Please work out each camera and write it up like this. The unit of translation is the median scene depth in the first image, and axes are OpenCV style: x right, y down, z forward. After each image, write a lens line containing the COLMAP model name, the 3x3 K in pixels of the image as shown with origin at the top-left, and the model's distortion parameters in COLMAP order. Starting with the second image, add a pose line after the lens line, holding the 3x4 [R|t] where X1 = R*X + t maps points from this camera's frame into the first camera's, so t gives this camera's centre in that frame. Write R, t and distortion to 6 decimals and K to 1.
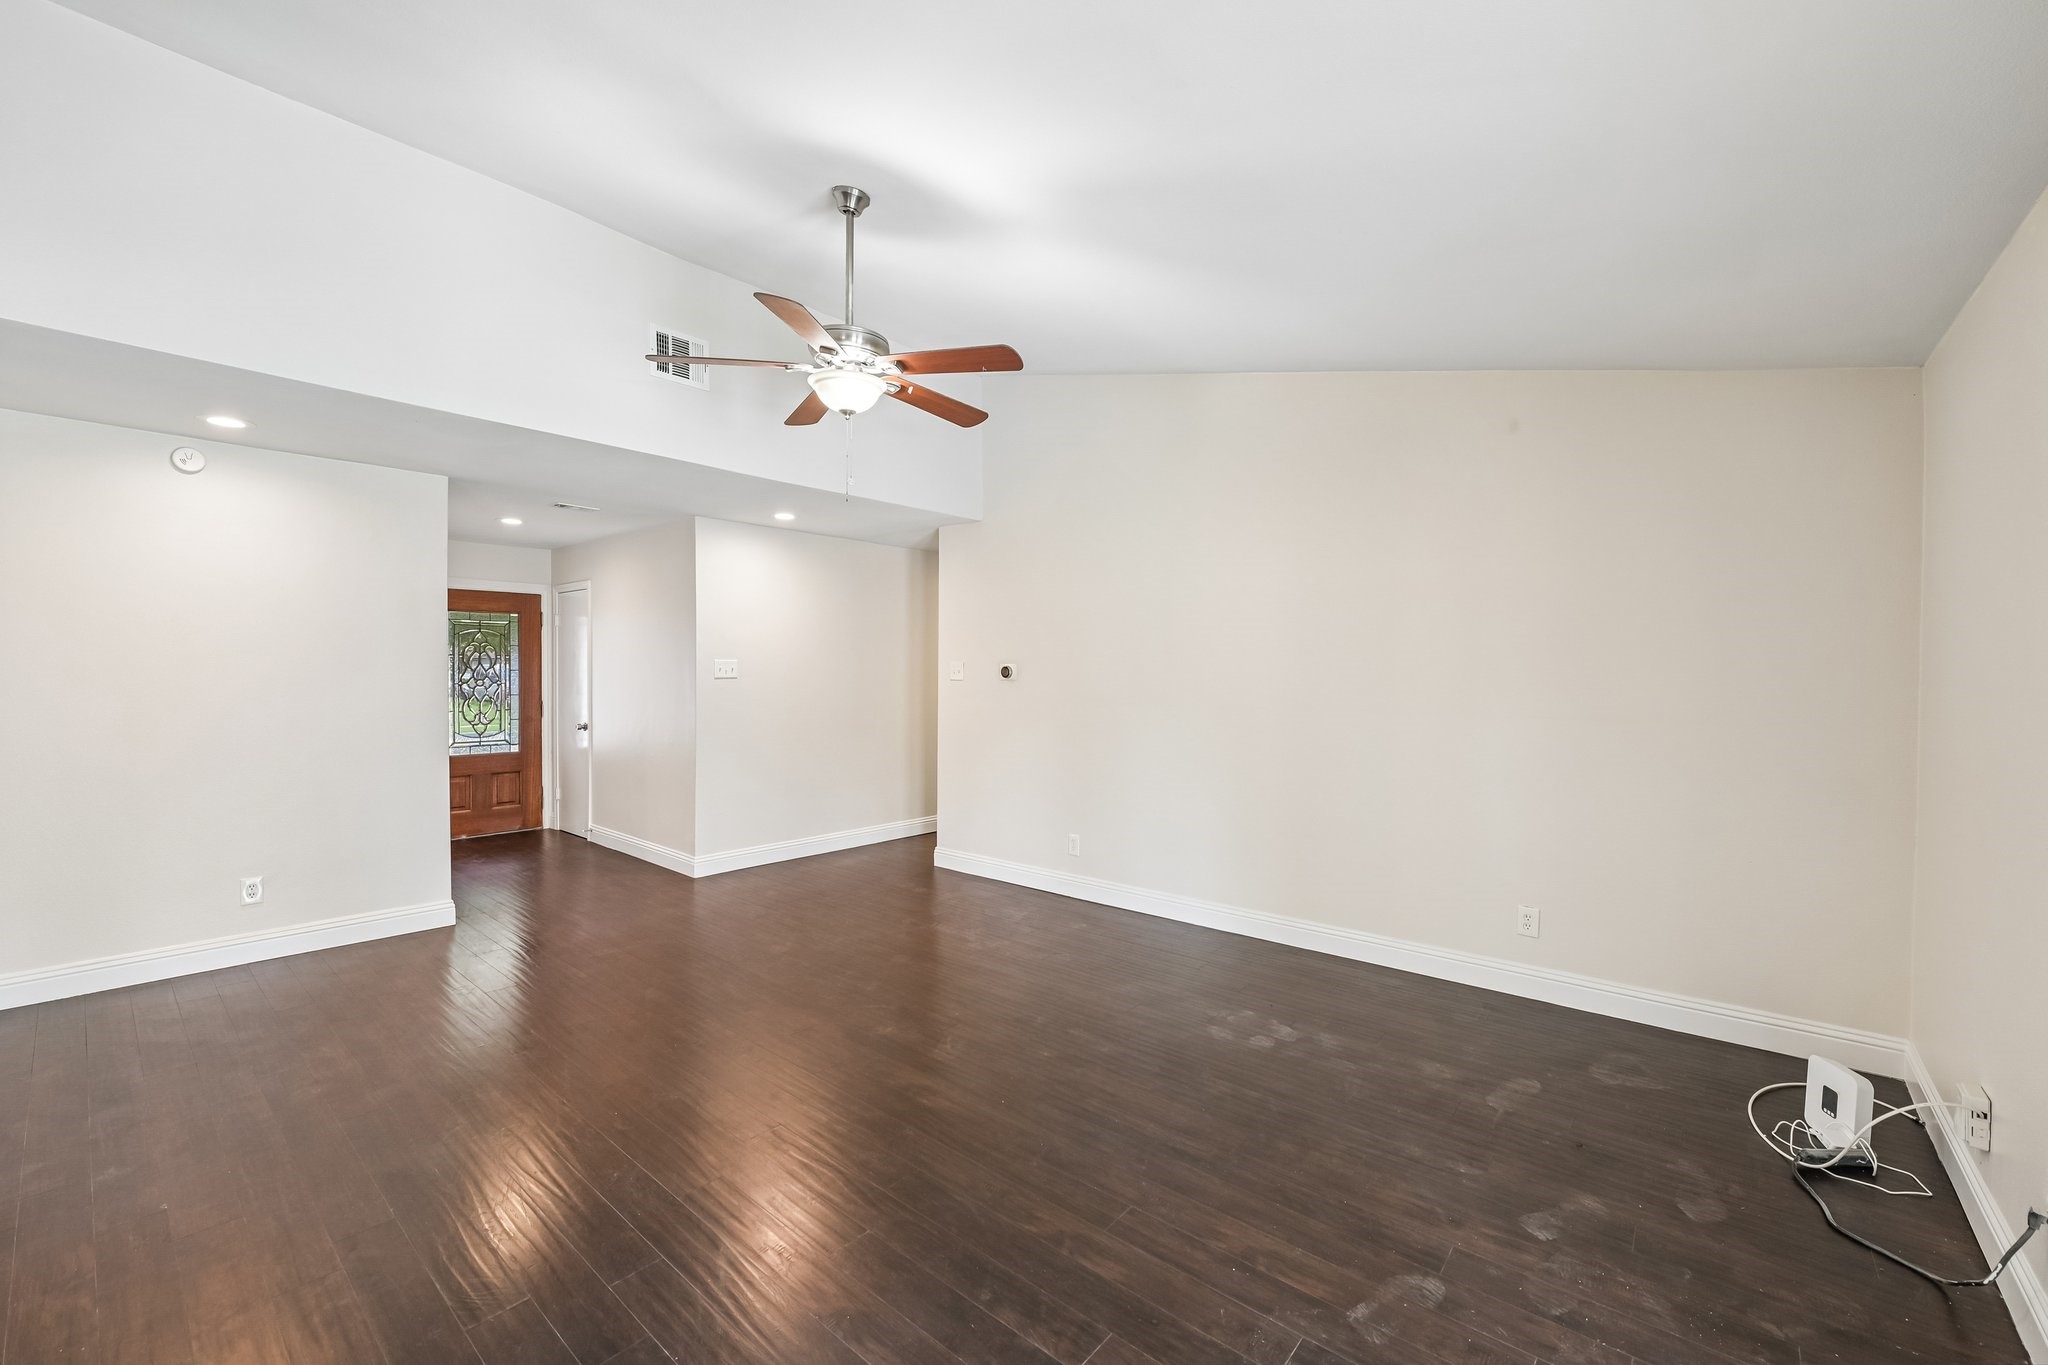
lens RADIAL K [[828.2, 0, 1023.1], [0, 828.2, 679.3], [0, 0, 1]] dist [-0.007268, -0.000878]
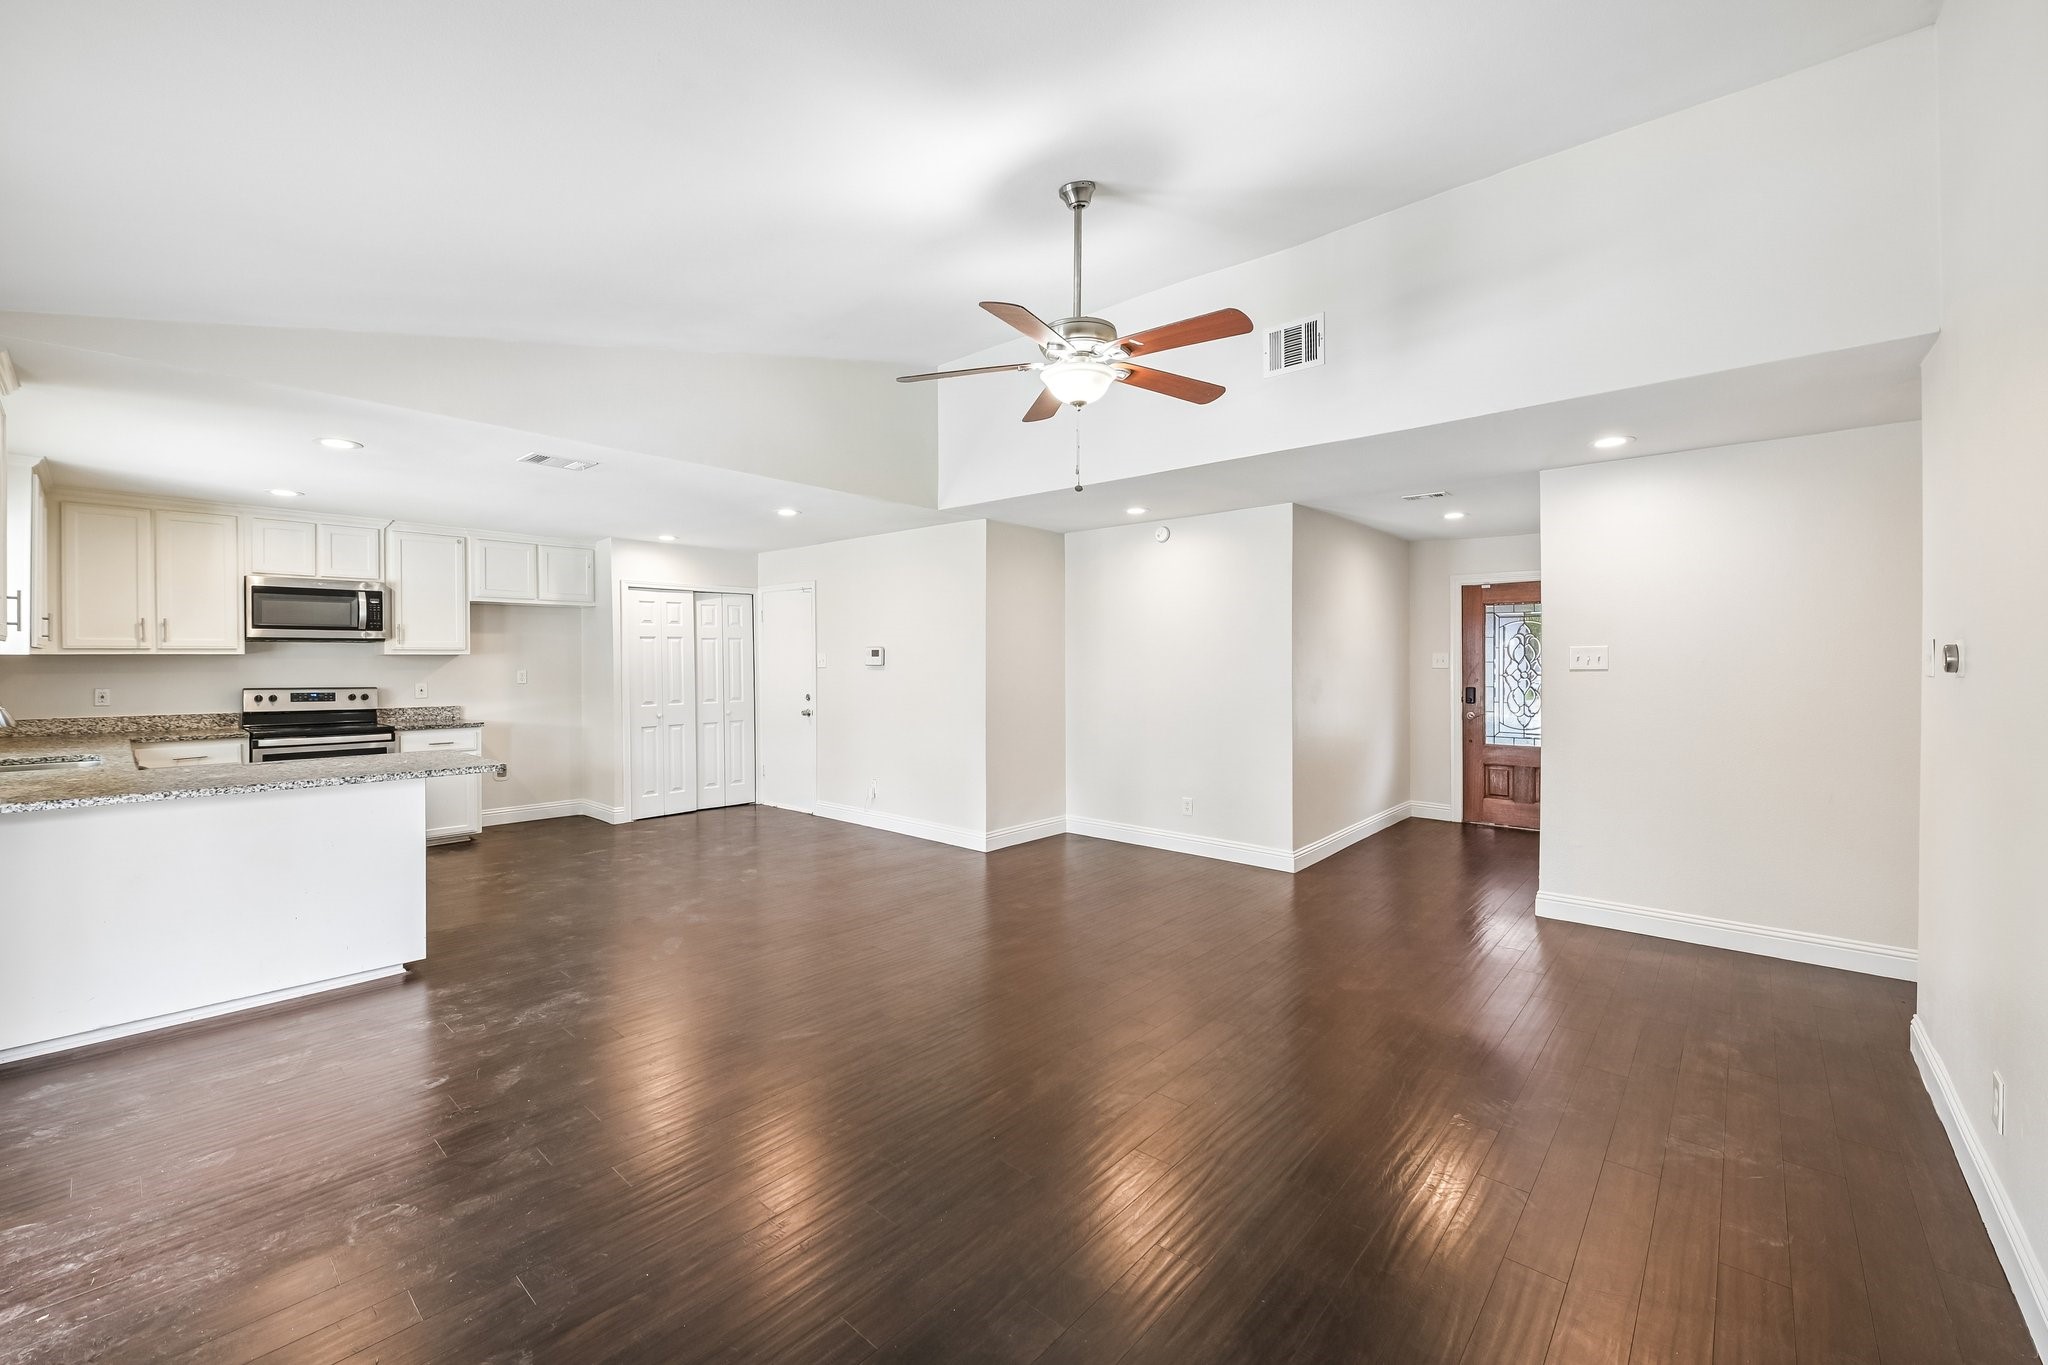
lens RADIAL K [[828.2, 0, 1033.0], [0, 828.2, 663.5], [0, 0, 1]] dist [-0.007268, -0.000878]
pose [[-0.032177, -0.005078, -0.999469, 0.505117], [-0.008975, 0.999948, -0.004791, 0.001030], [0.999442, 0.008816, -0.032221, 0.618763]]
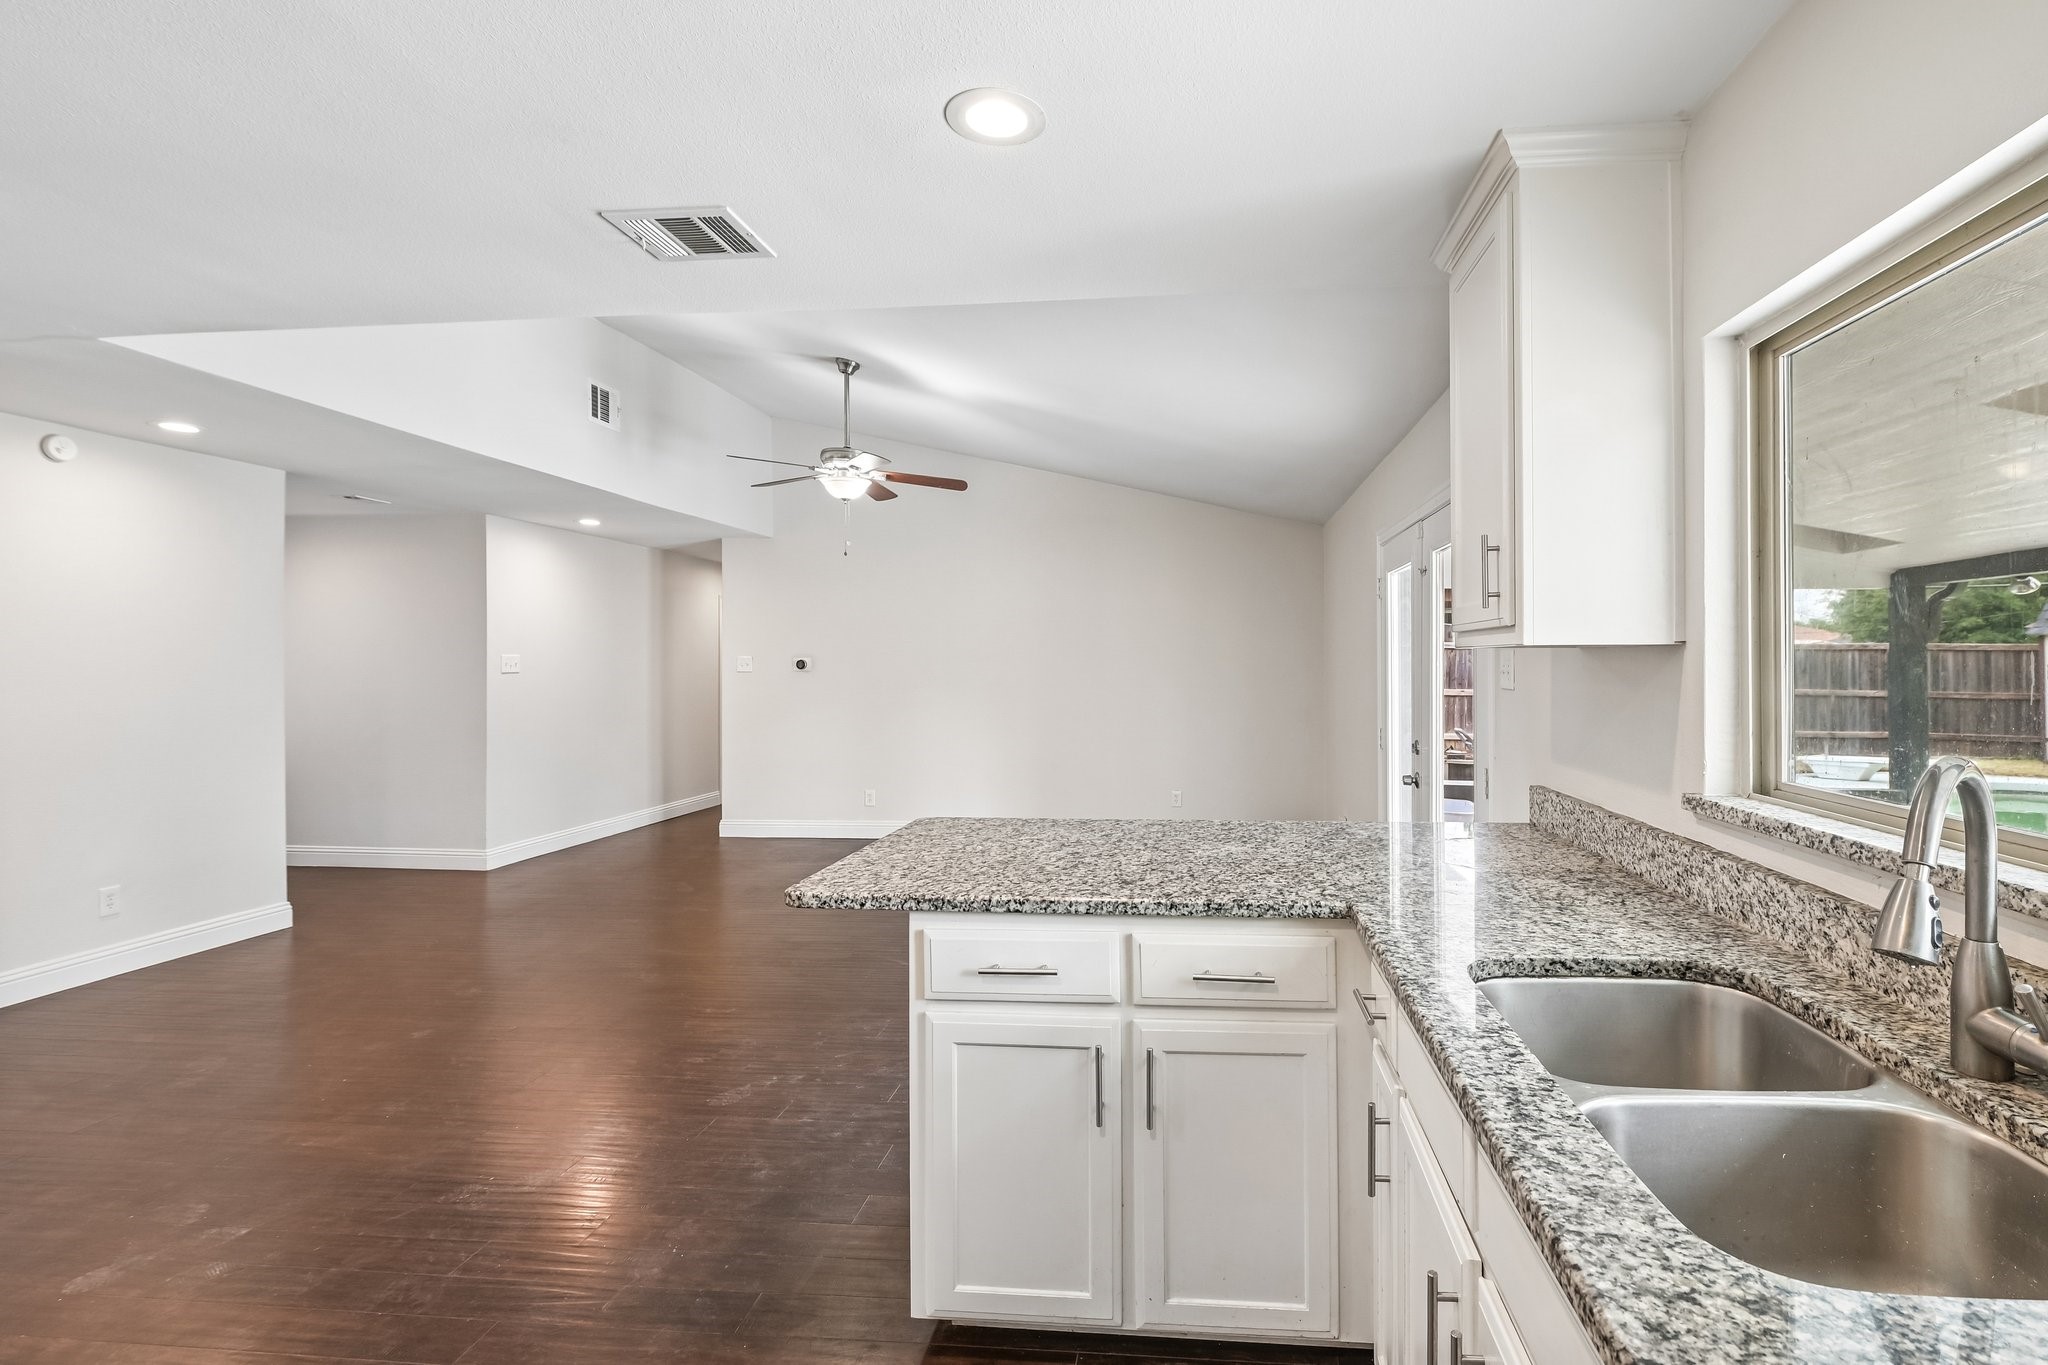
lens RADIAL K [[914.2, 0, 1142.0], [0, 914.2, 658.4], [0, 0, 1]] dist [-0.006596, -0.000850]
pose [[0.803447, -0.005137, 0.595355, -0.416258], [0.014532, 0.999834, -0.010985, 0.004503], [-0.595199, 0.017477, 0.803388, -0.381356]]
